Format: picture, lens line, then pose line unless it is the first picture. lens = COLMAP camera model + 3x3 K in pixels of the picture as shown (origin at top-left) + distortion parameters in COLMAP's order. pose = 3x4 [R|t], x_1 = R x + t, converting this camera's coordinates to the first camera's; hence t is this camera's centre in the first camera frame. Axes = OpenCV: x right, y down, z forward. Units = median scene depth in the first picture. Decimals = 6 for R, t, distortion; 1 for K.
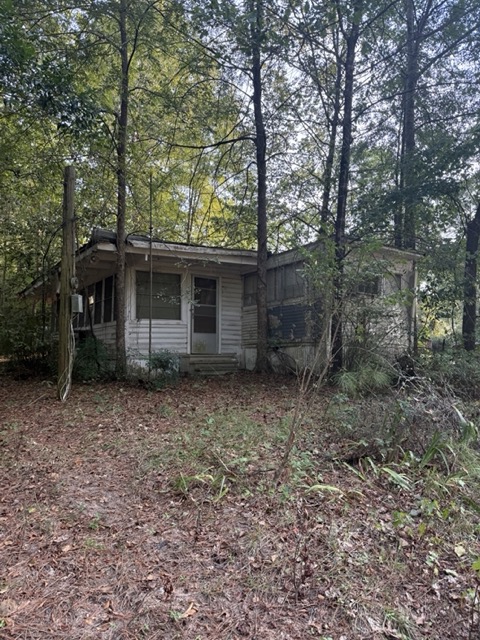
lens RADIAL K [[449.0, 0, 242.7], [0, 449.0, 321.9], [0, 0, 1]] dist [0.090387, -0.123795]
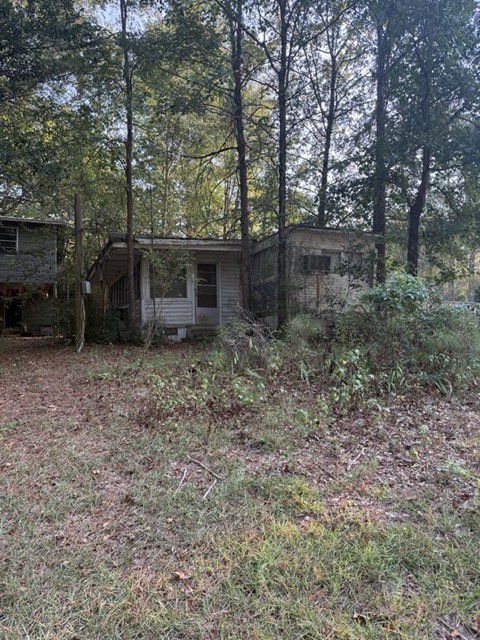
lens RADIAL K [[449.0, 0, 242.7], [0, 449.0, 321.9], [0, 0, 1]] dist [0.090387, -0.123795]
pose [[0.983462, -0.026611, -0.179151, 0.288592], [0.034487, 0.998564, 0.040994, 0.020643], [0.177803, -0.046495, 0.982967, -0.265992]]
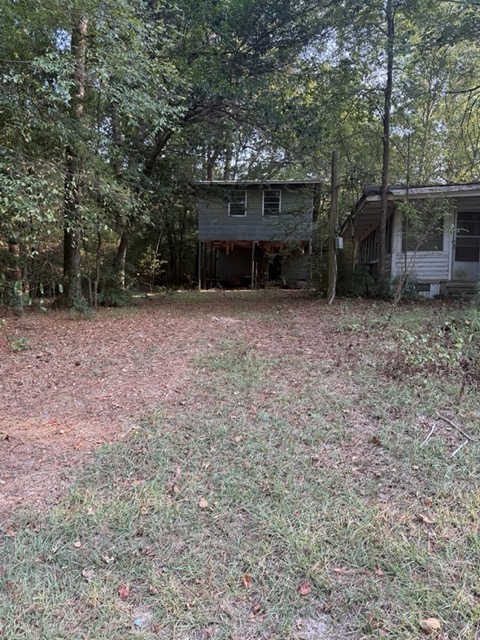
lens RADIAL K [[446.8, 0, 241.9], [0, 446.8, 322.5], [0, 0, 1]] dist [0.043351, -0.070800]
pose [[0.753133, 0.054108, -0.655639, 0.290539], [0.035430, 0.991829, 0.122552, 0.021810], [0.656914, -0.115527, 0.745062, -0.279489]]
